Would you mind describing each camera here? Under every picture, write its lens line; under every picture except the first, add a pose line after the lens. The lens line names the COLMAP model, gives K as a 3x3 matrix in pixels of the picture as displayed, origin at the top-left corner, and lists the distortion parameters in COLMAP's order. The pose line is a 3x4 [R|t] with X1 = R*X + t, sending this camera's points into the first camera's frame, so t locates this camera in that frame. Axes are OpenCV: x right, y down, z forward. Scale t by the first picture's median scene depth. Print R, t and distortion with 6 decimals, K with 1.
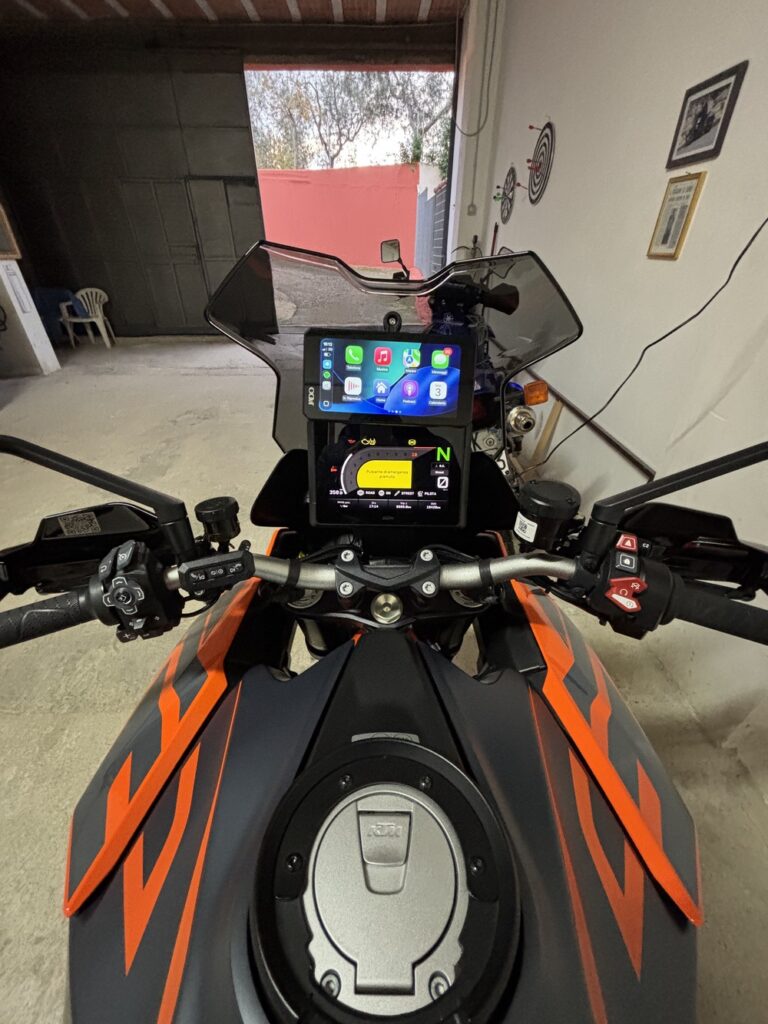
lens RADIAL K [[407.4, 0, 388.3], [0, 407.4, 516.4], [0, 0, 1]] dist [0.001748, 0.000044]
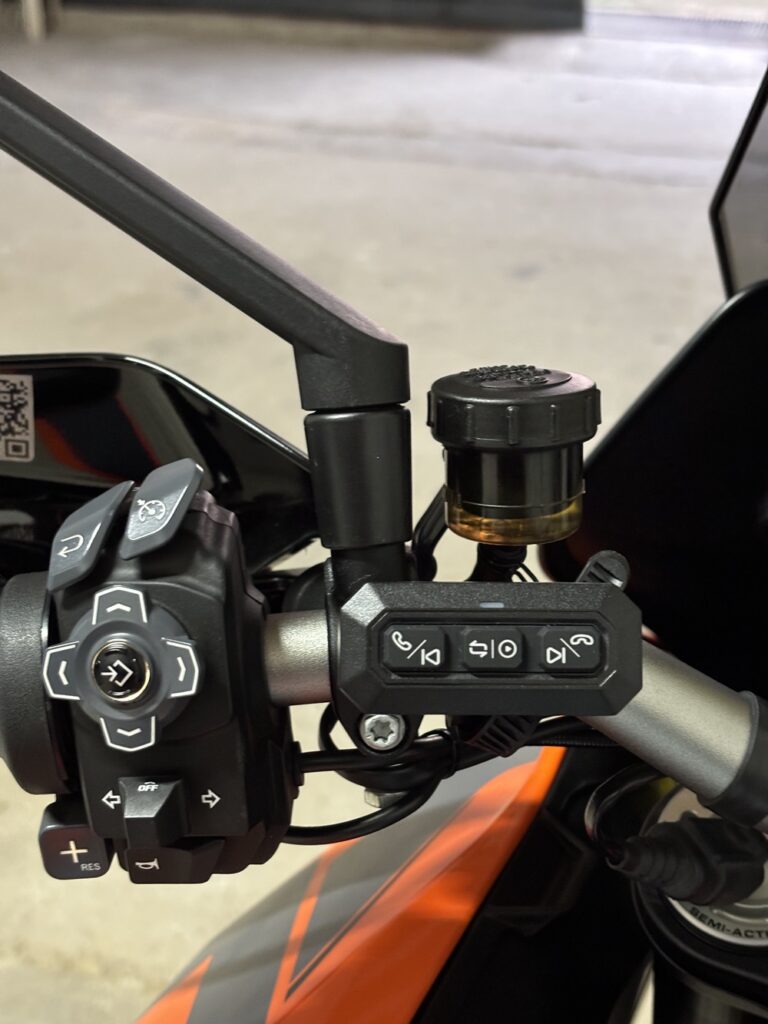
lens RADIAL K [[1554.6, 0, 382.6], [0, 1554.6, 510.1], [0, 0, 1]] dist [0.145147, 0.000000]
pose [[0.938133, 0.152949, -0.310667, -0.212452], [-0.196359, 0.973946, -0.113457, 0.167592], [0.285220, 0.167440, 0.943723, 0.138016]]
